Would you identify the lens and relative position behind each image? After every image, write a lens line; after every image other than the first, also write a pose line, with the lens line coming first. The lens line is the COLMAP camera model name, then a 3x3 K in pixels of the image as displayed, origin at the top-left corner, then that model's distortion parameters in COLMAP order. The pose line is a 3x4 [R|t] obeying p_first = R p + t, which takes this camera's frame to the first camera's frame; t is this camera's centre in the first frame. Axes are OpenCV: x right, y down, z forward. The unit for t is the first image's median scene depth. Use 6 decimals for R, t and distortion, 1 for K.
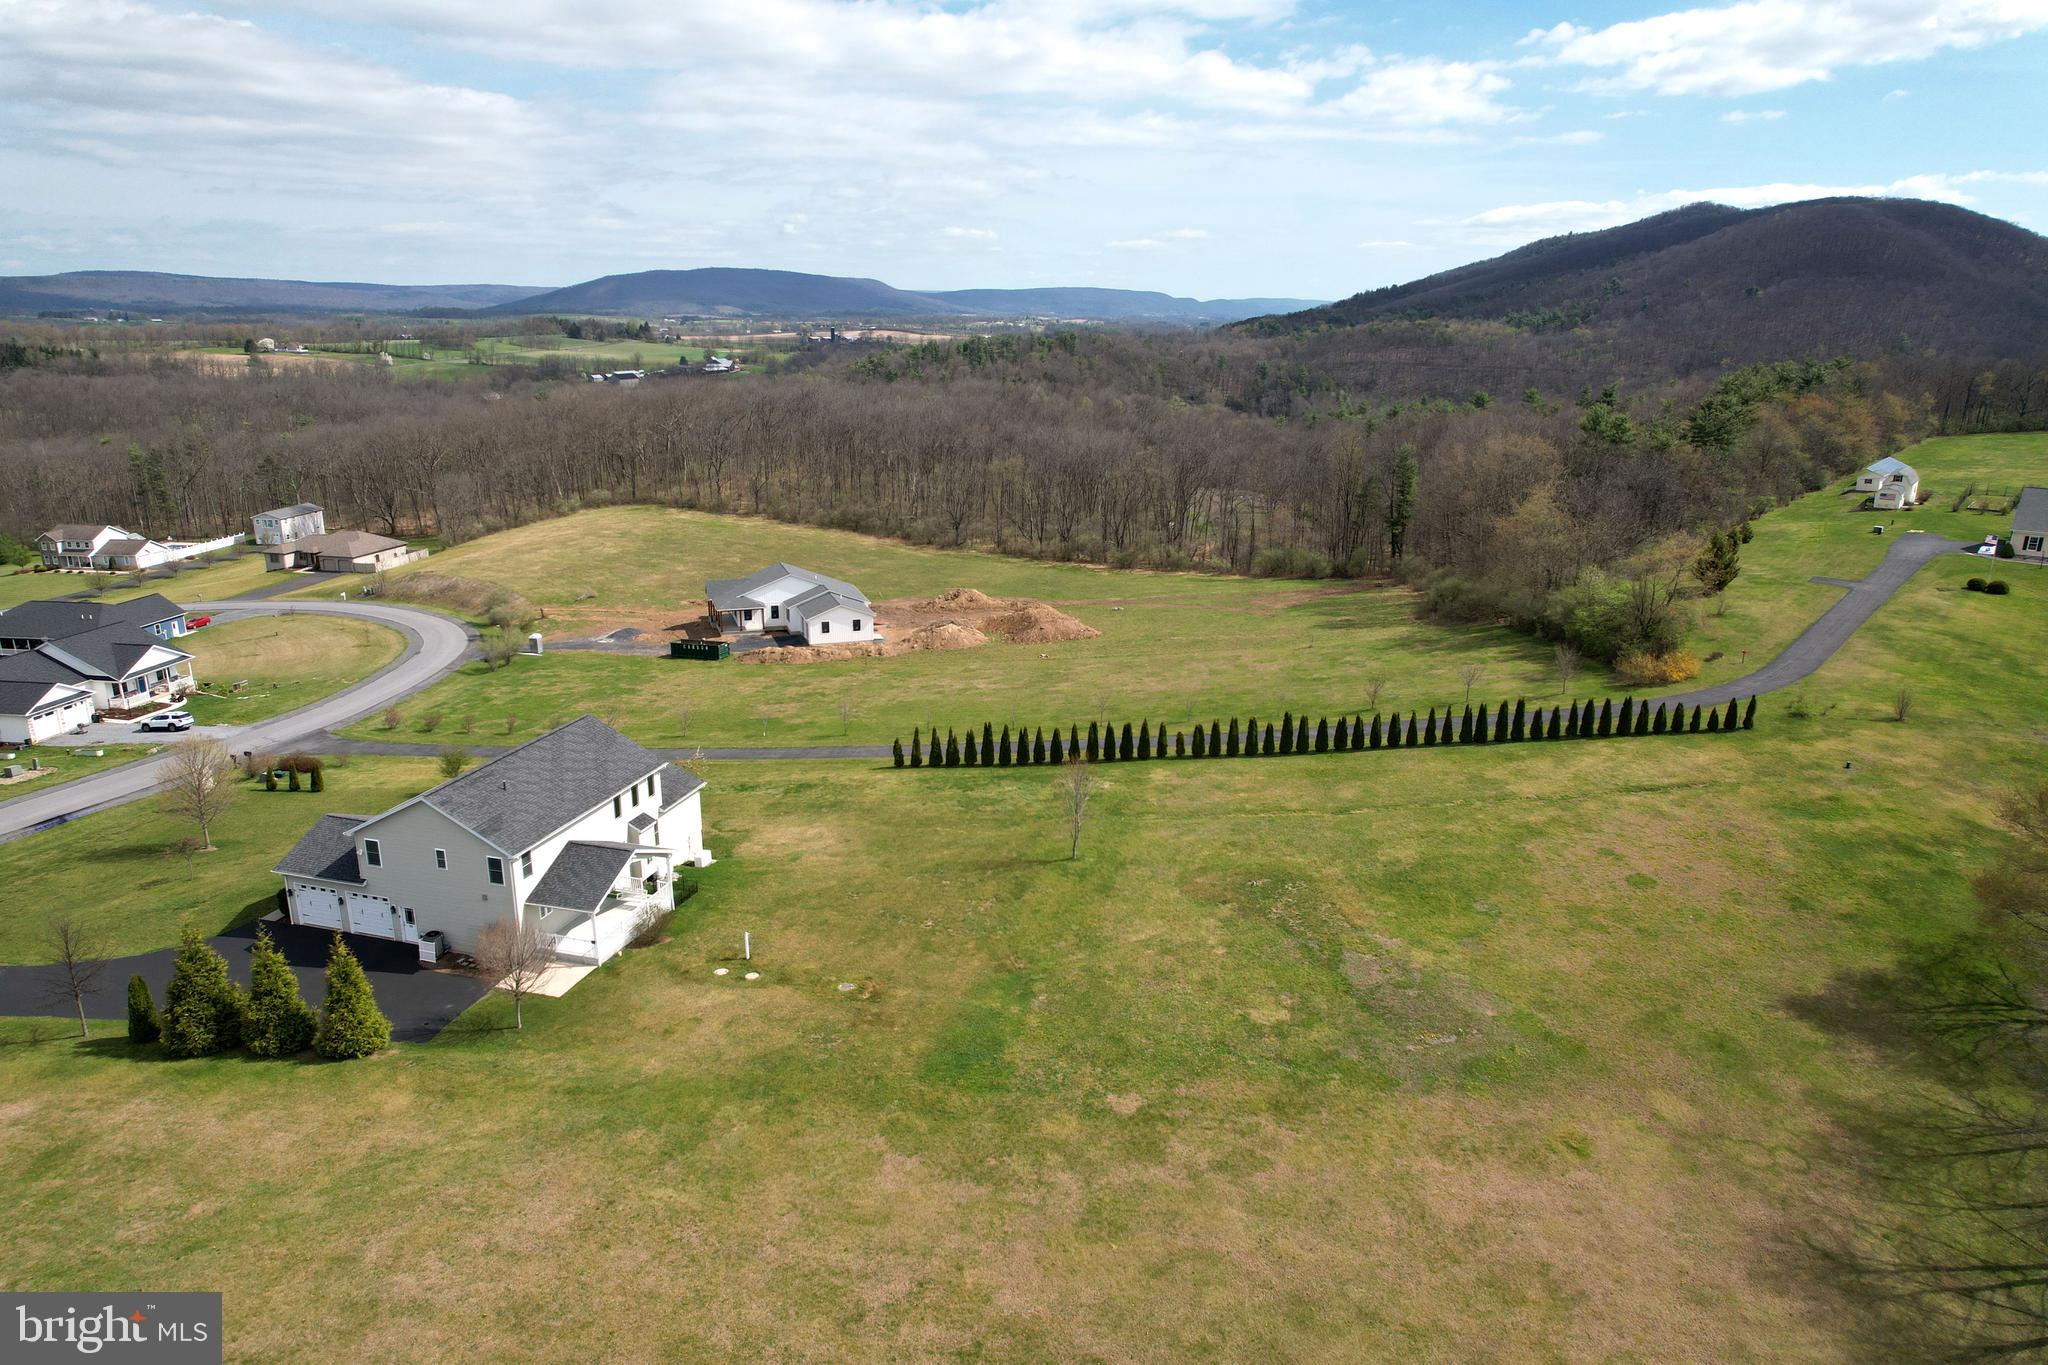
lens RADIAL K [[1316.8, 0, 1024.1], [0, 1316.8, 730.2], [0, 0, 1]] dist [-0.098476, 0.110353]
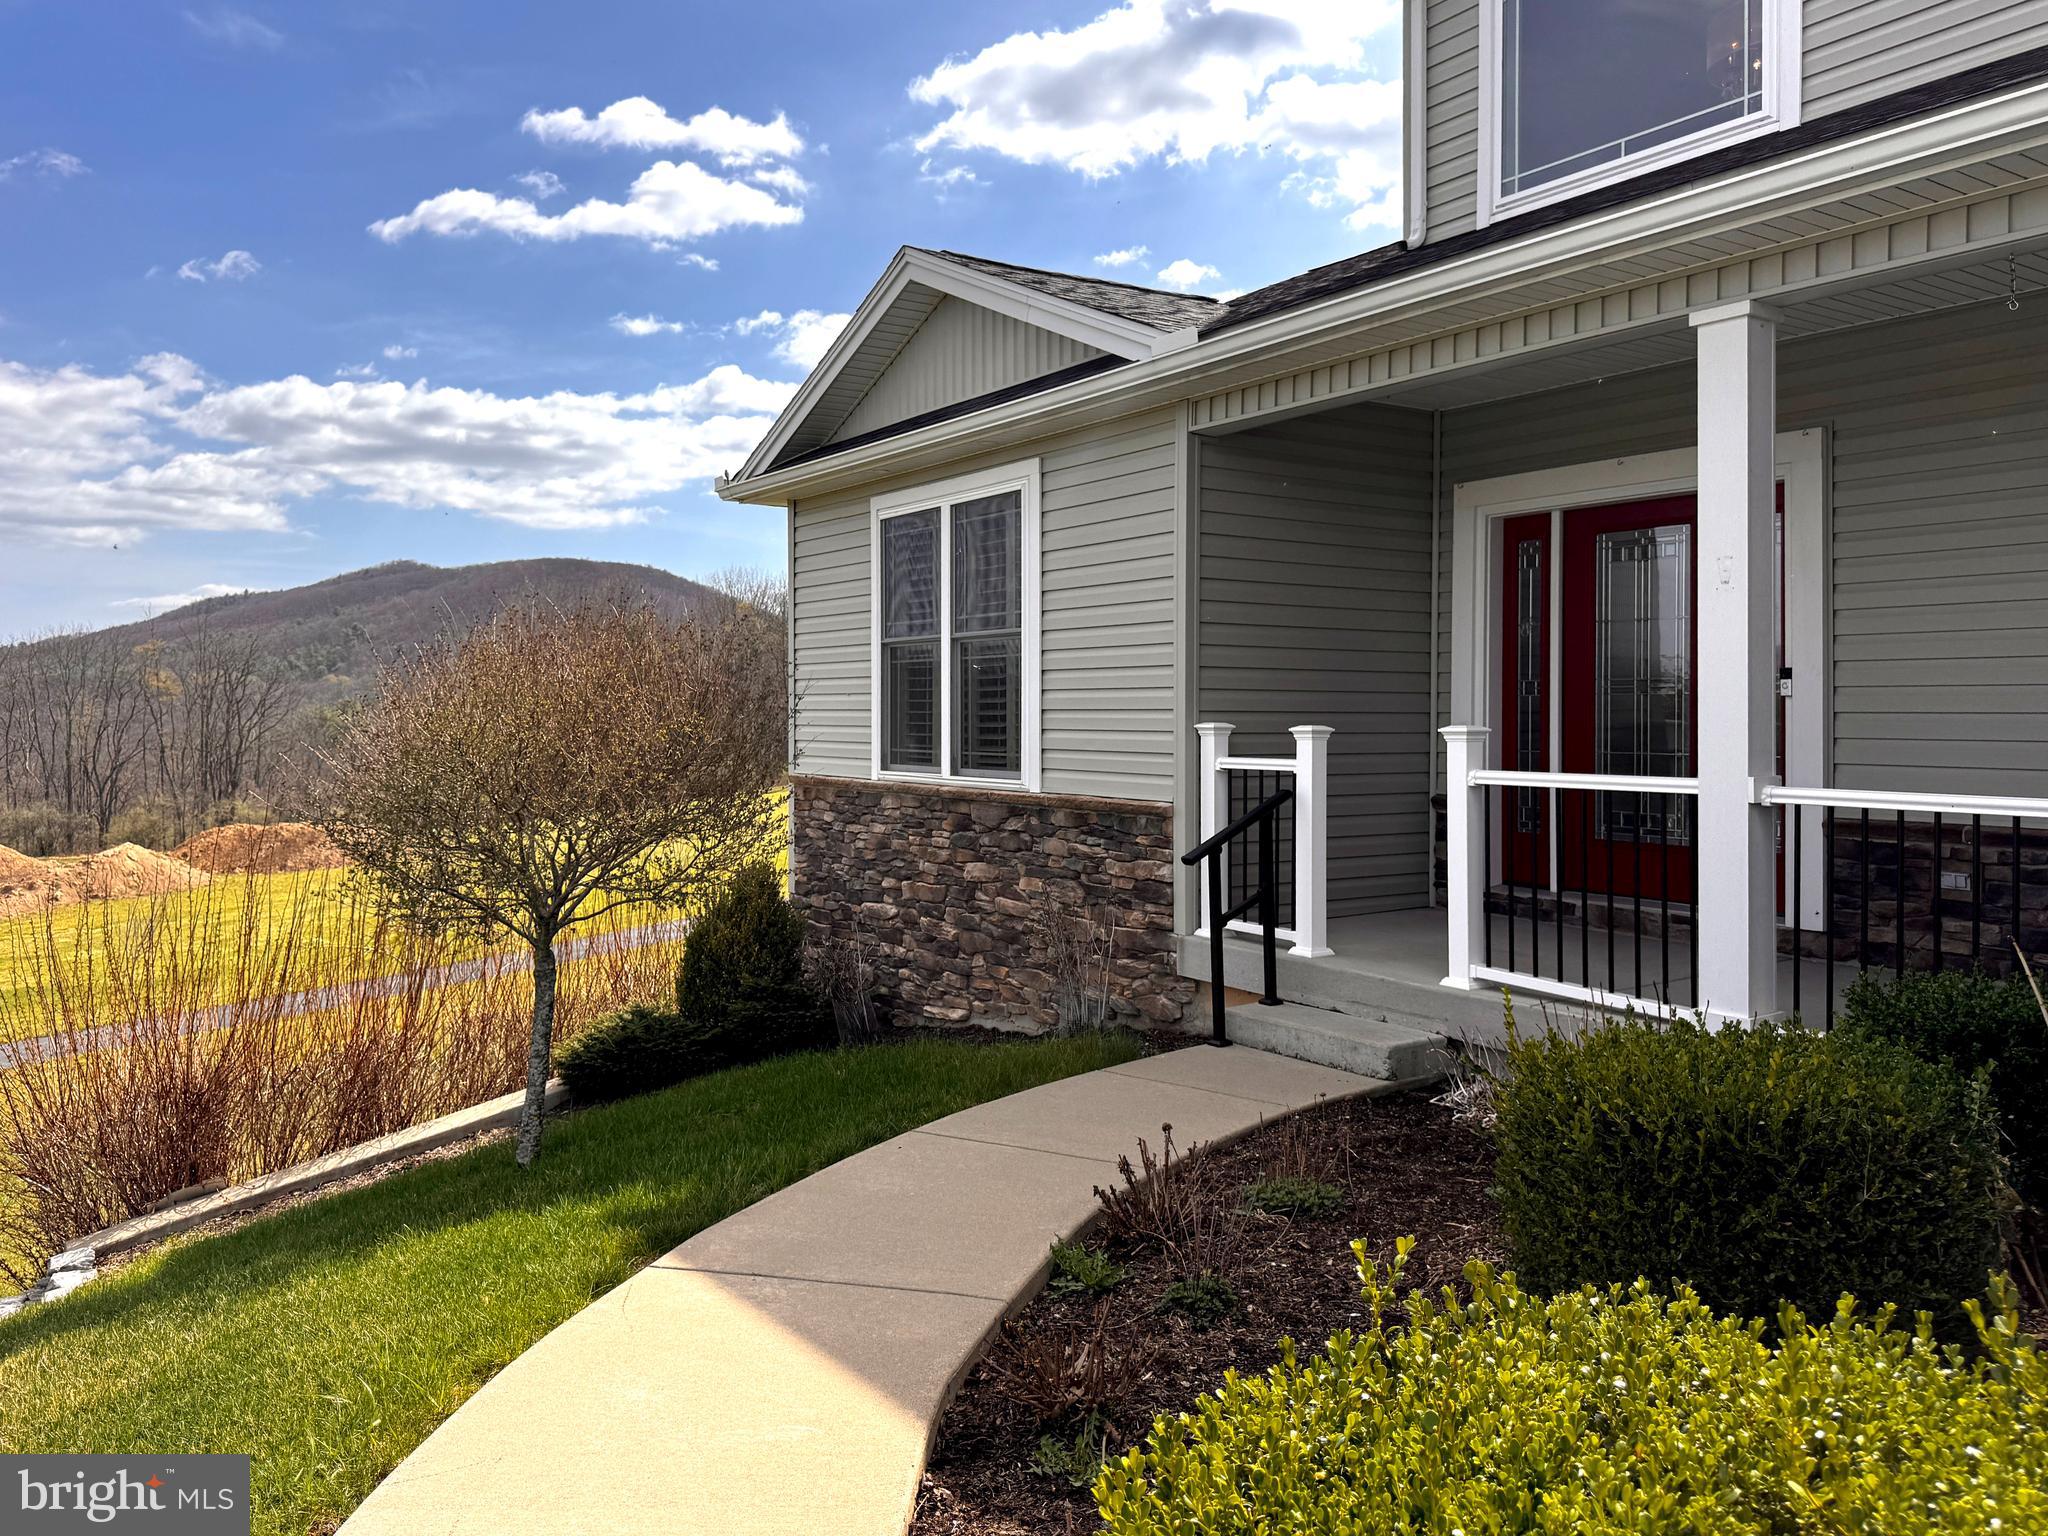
lens RADIAL K [[1539.9, 0, 1018.5], [0, 1539.9, 747.5], [0, 0, 1]] dist [0.008343, -0.000719]
pose [[0.644533, -0.015377, 0.764422, -0.486487], [0.231093, 0.956954, -0.175599, 0.082126], [-0.728817, 0.289832, 0.620342, 0.953980]]
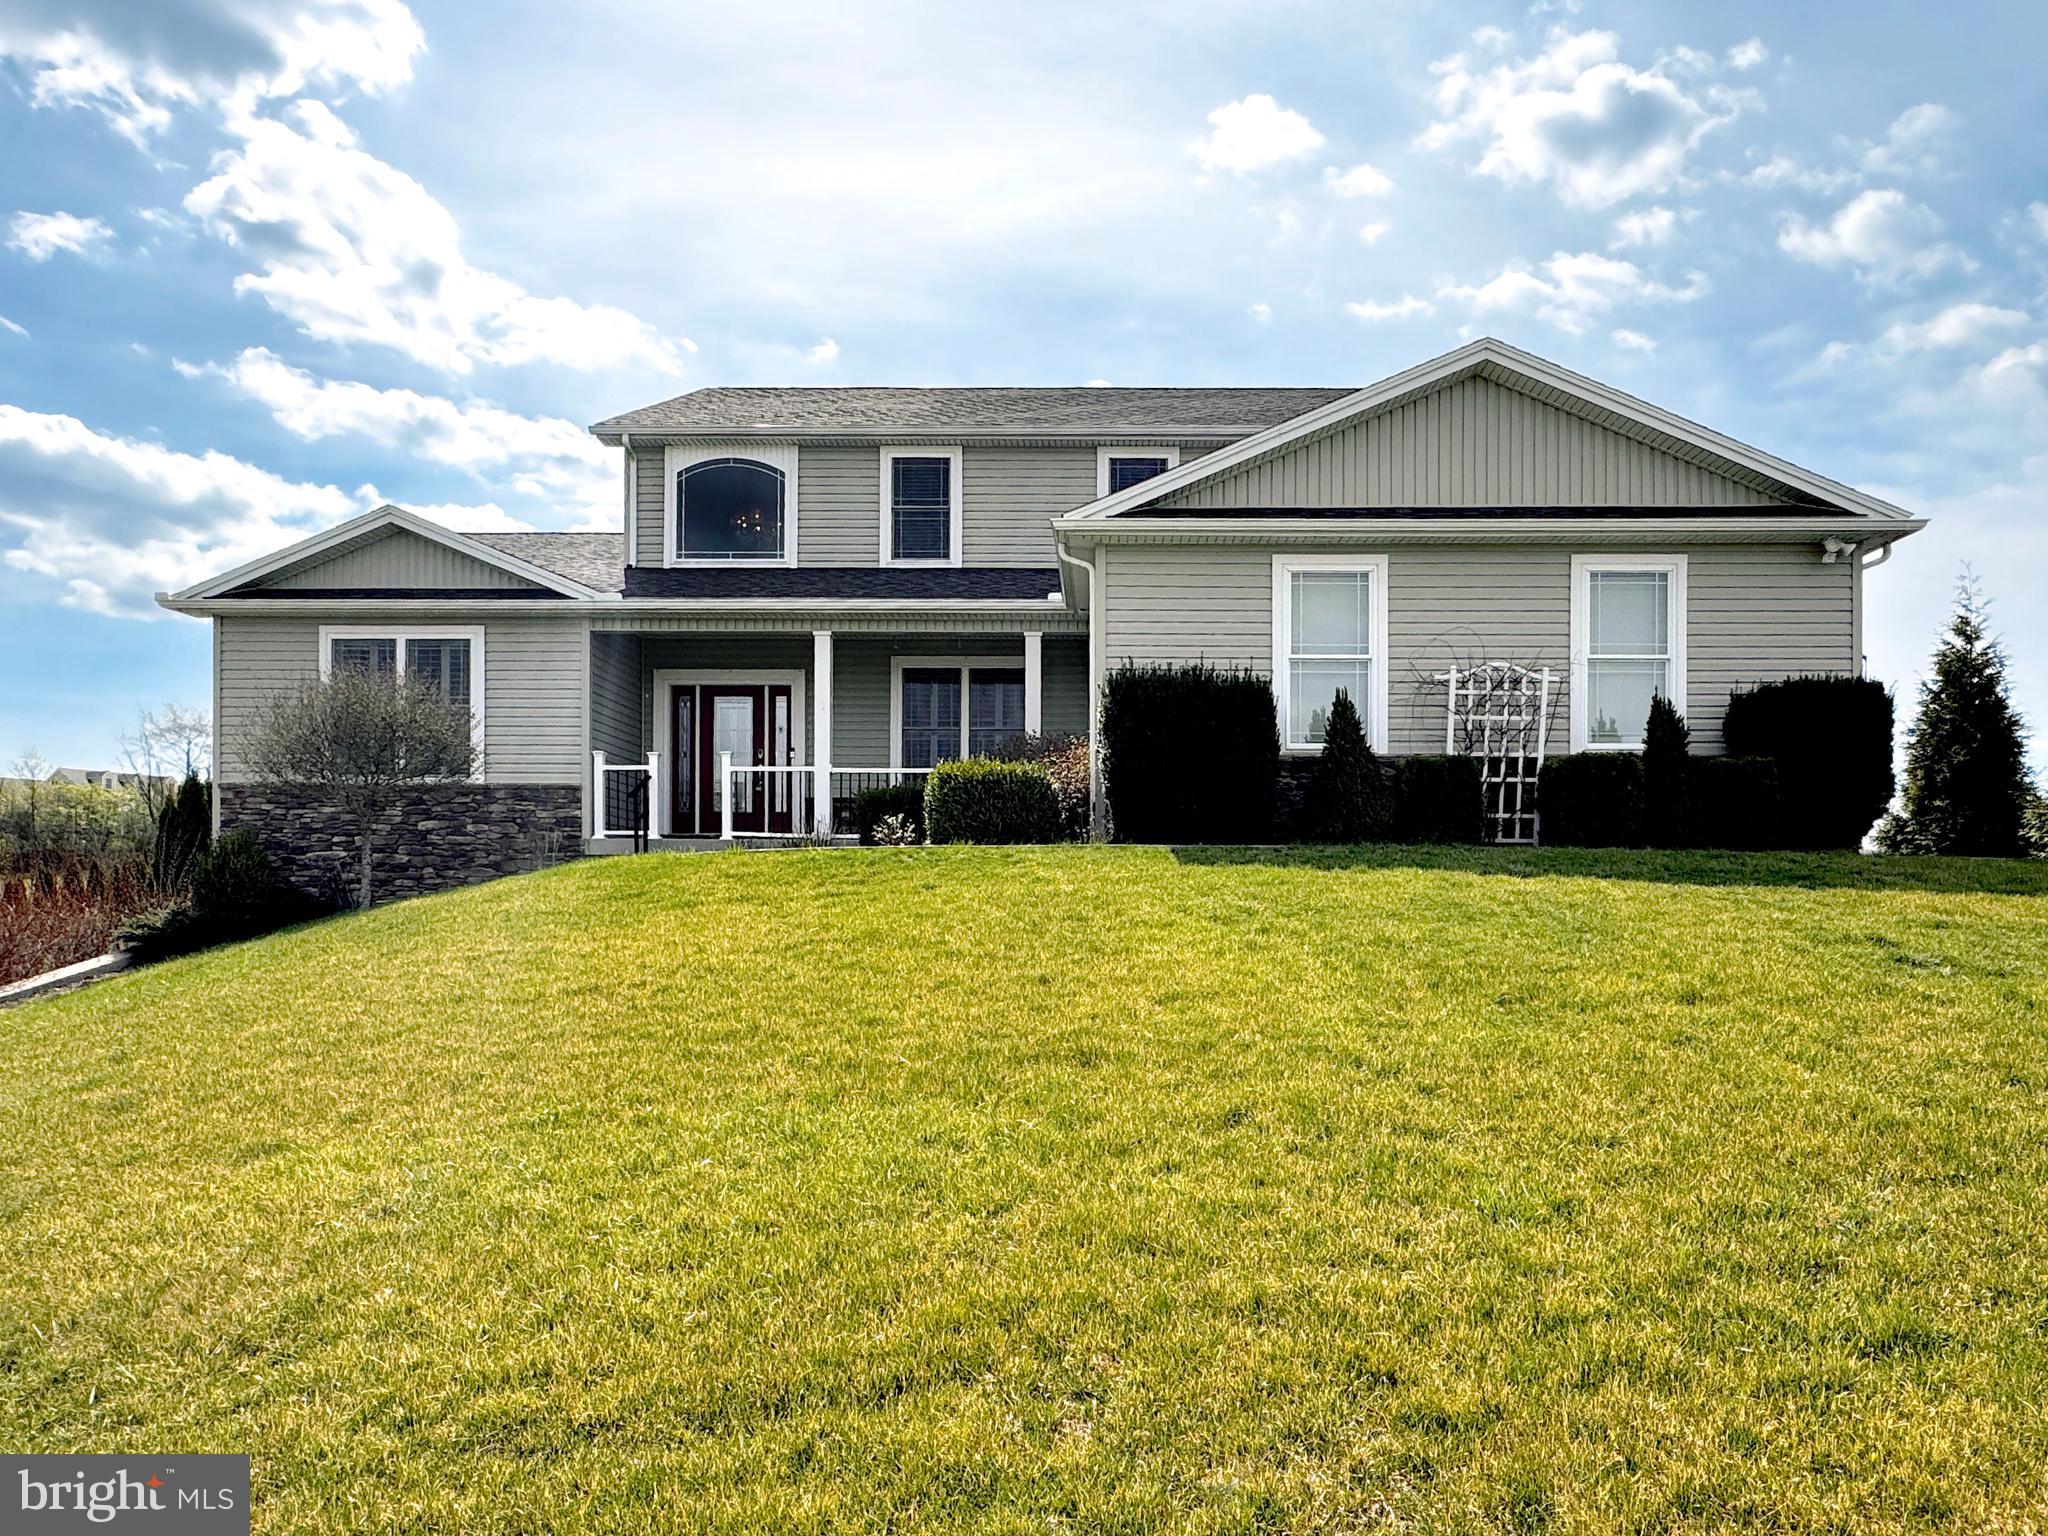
lens RADIAL K [[1306.0, 0, 1105.0], [0, 1306.0, 902.8], [0, 0, 1]] dist [0.005012, 0.003908]
pose [[-0.273350, 0.002620, 0.961911, -0.618670], [0.291420, 0.953226, 0.080218, 0.095101], [-0.916708, 0.302248, -0.261328, 0.993004]]
